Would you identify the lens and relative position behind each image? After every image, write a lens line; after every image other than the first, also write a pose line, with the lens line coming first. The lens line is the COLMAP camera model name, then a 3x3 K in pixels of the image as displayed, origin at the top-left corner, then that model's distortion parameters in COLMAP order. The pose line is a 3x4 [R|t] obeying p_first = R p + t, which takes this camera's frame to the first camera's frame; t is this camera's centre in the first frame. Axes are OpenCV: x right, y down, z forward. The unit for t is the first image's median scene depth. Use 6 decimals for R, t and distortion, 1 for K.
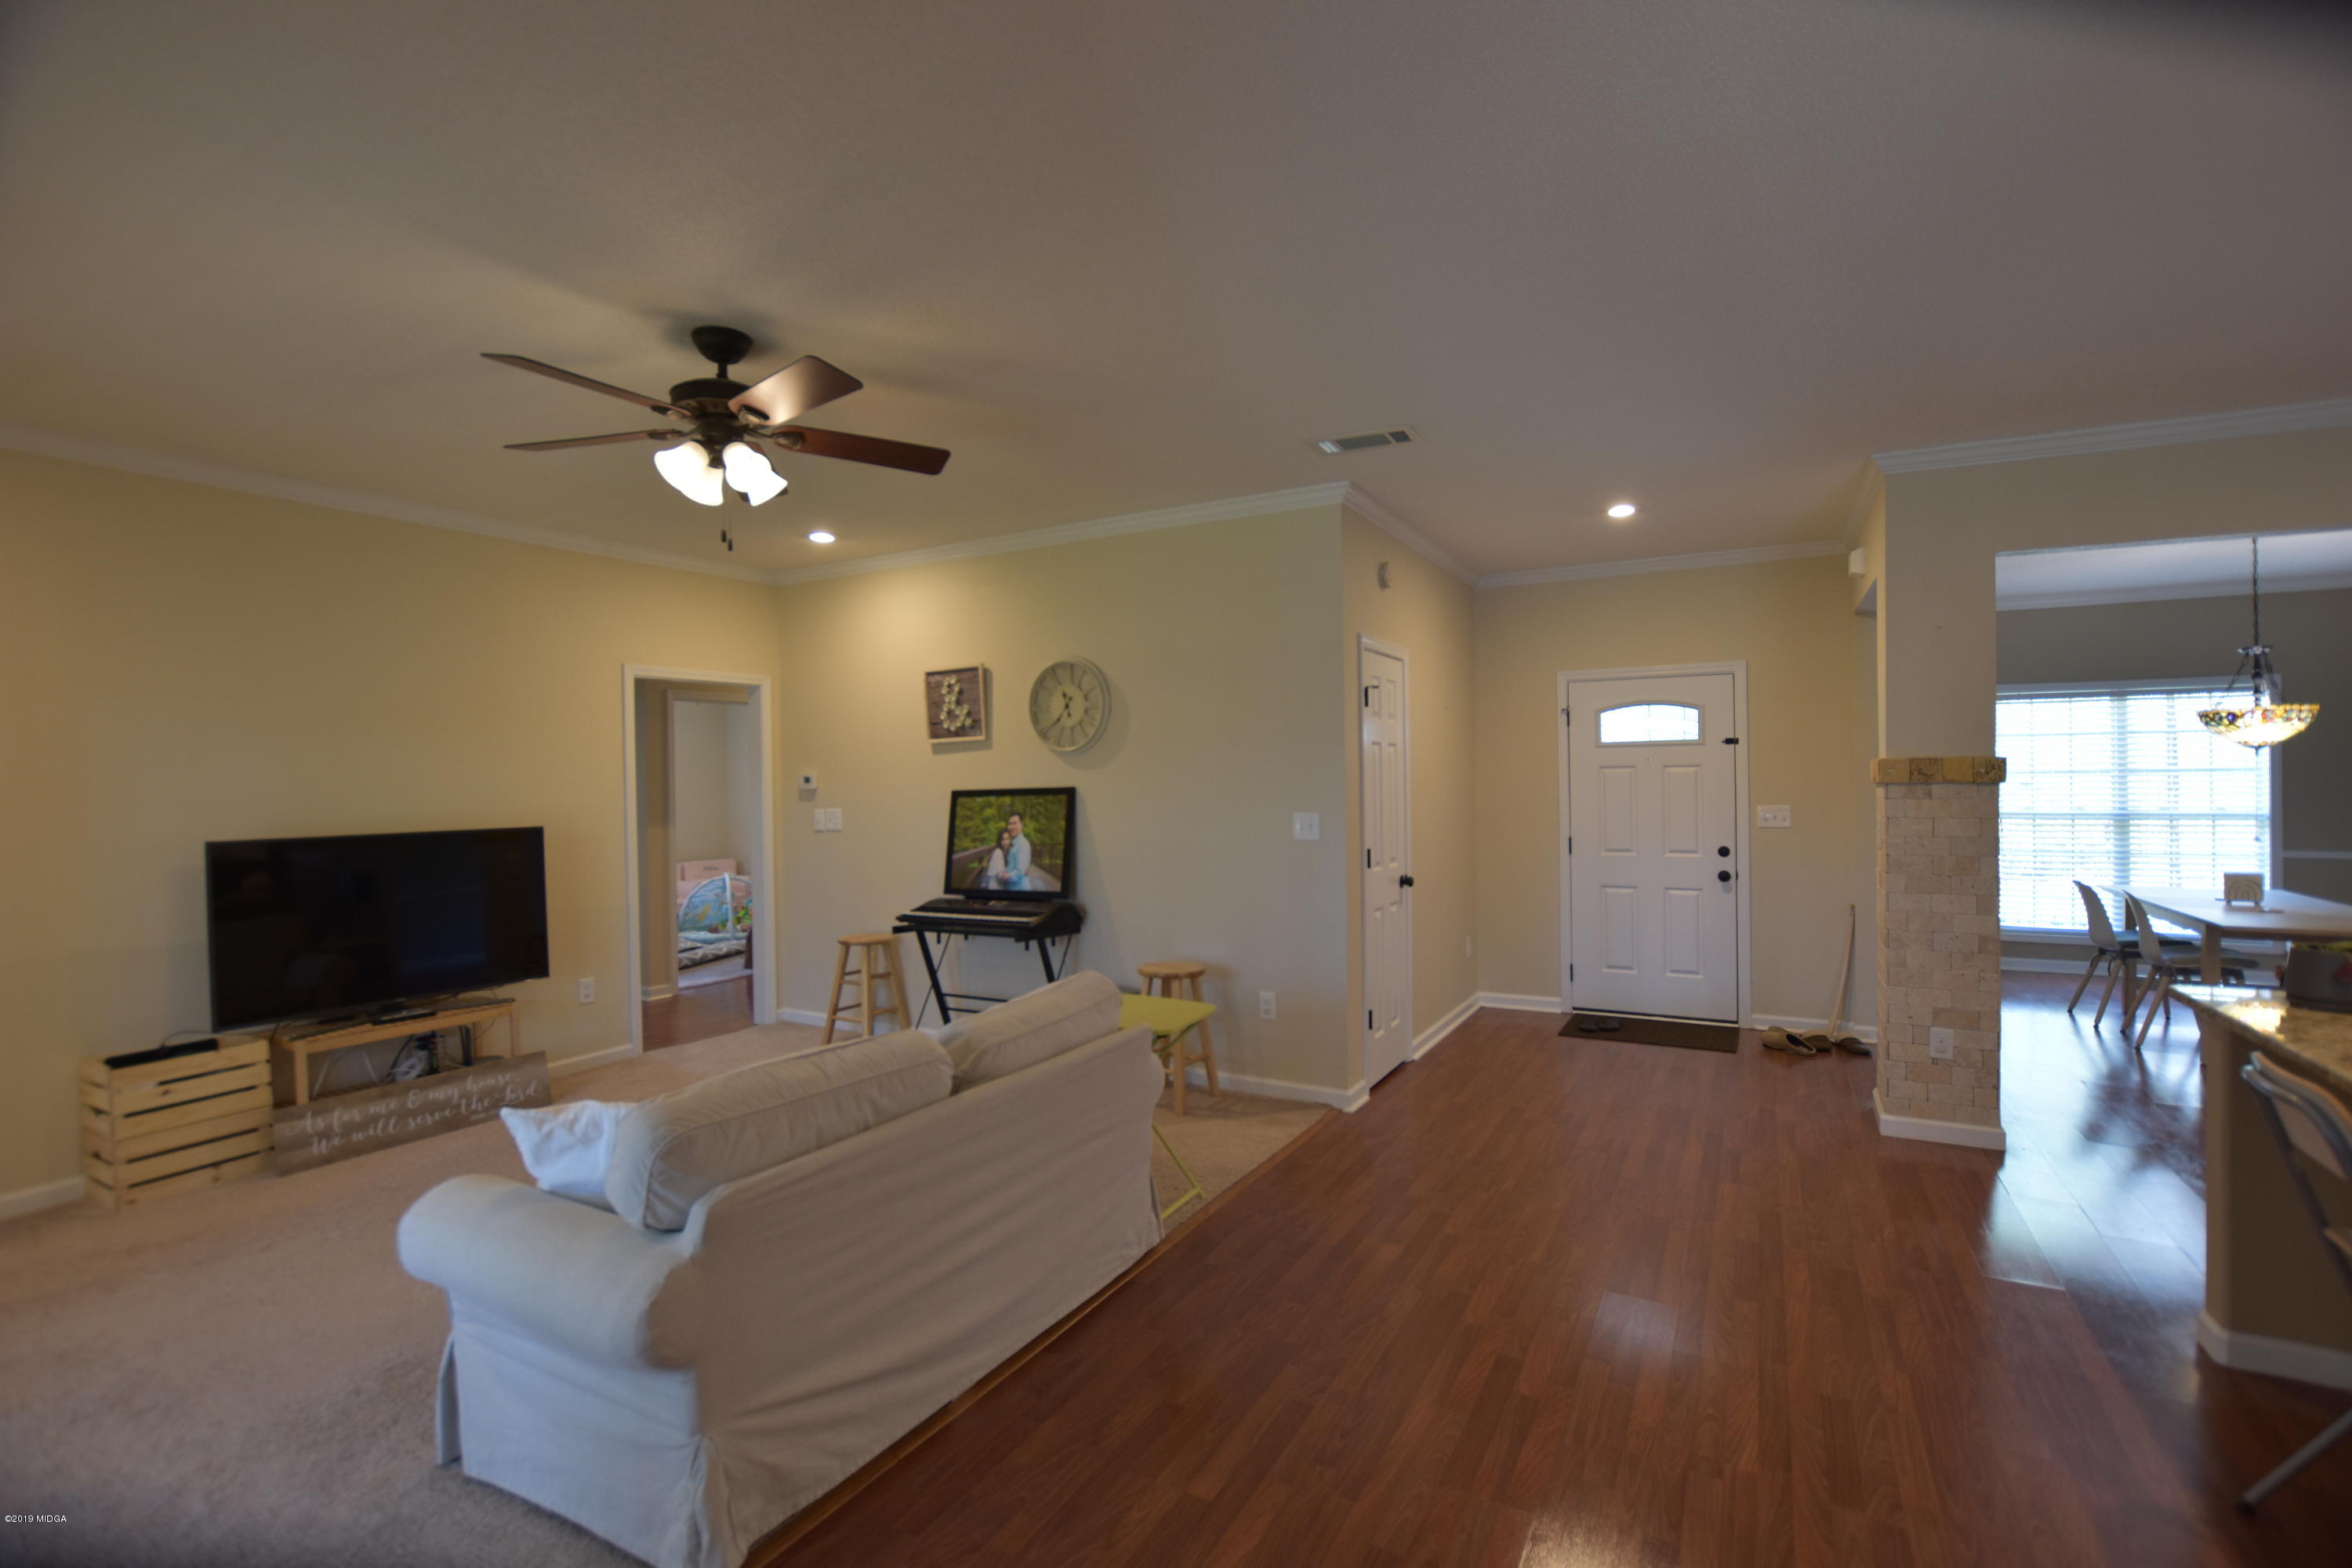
lens RADIAL K [[1035.3, 0, 1182.2], [0, 1035.3, 778.3], [0, 0, 1]] dist [-0.029204, 0.002681]
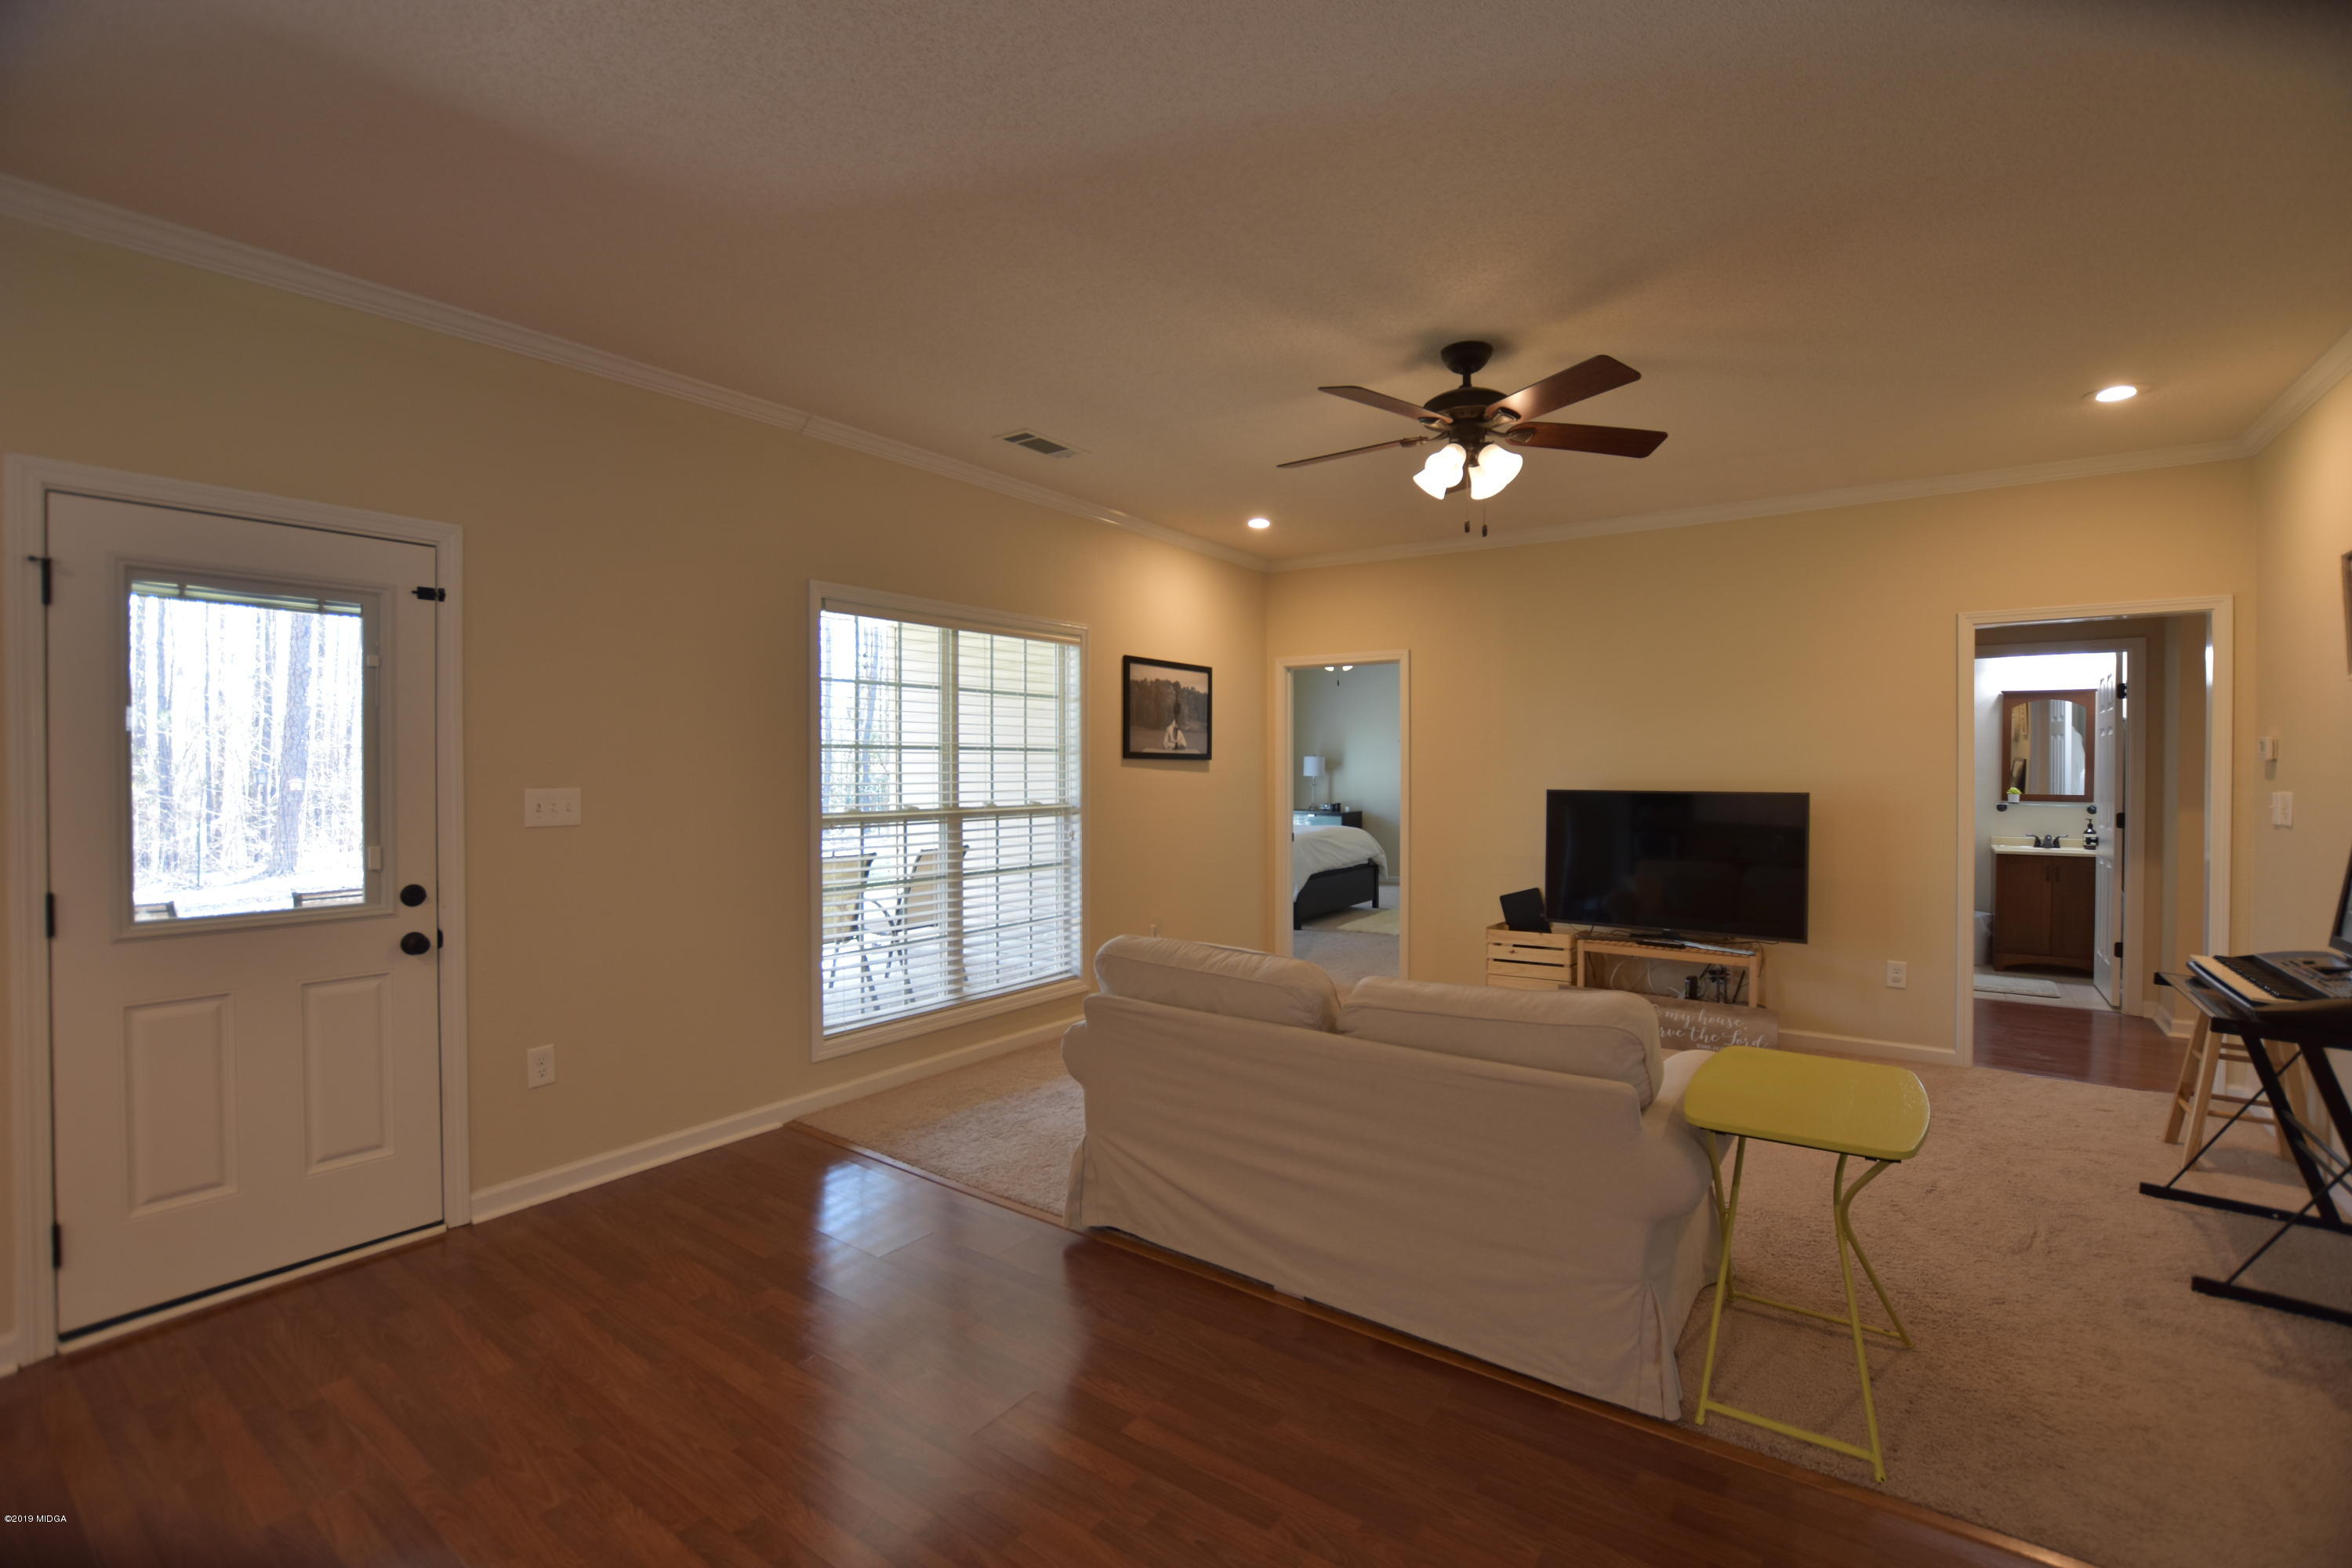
lens RADIAL K [[1035.3, 0, 1183.5], [0, 1035.3, 780.5], [0, 0, 1]] dist [-0.029204, 0.002681]
pose [[-0.113961, 0.024815, -0.993175, 0.393988], [0.001092, 0.999691, 0.024853, 0.007782], [0.993485, 0.001748, -0.113953, 0.448250]]
